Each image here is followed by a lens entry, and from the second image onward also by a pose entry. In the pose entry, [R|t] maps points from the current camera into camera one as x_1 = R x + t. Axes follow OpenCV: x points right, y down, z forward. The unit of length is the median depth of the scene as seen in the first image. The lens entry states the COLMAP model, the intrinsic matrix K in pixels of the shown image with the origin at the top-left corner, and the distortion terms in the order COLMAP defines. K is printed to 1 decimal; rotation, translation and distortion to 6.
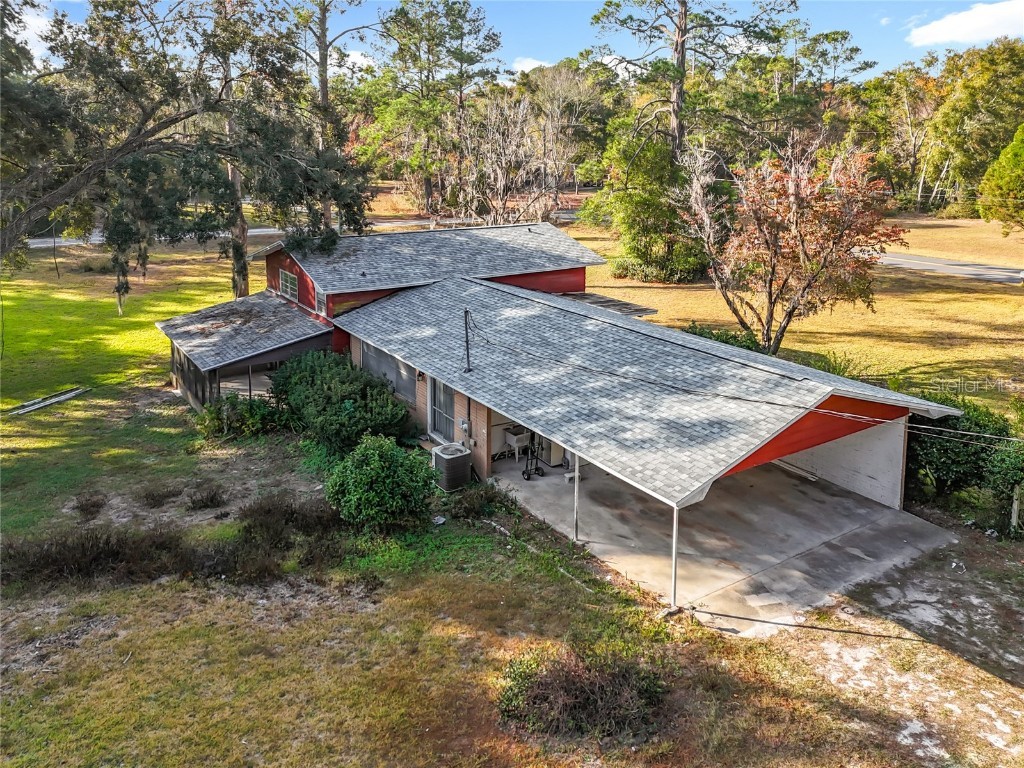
lens RADIAL K [[803.6, 0, 467.3], [0, 803.6, 307.3], [0, 0, 1]] dist [0.078702, -0.066716]
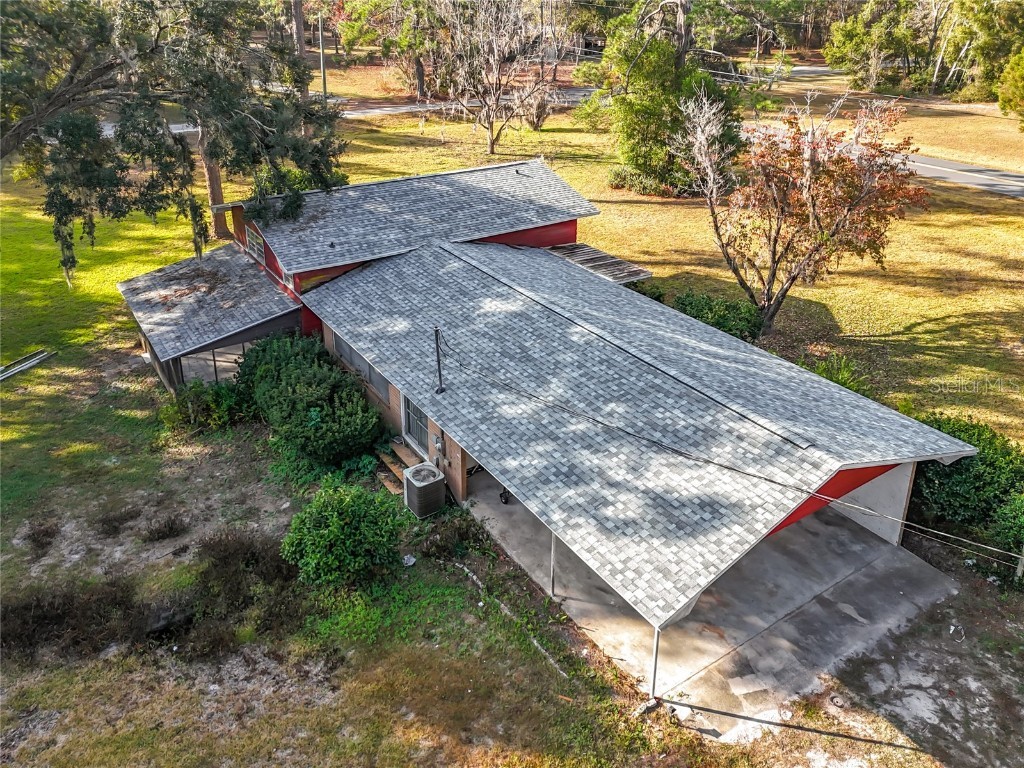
lens RADIAL K [[781.9, 0, 470.8], [0, 781.9, 324.5], [0, 0, 1]] dist [0.058367, -0.044154]
pose [[0.999954, -0.009588, 0.000483, 0.034396], [0.009289, 0.979084, 0.203245, -0.167587], [-0.002422, -0.203231, 0.979128, 0.138699]]
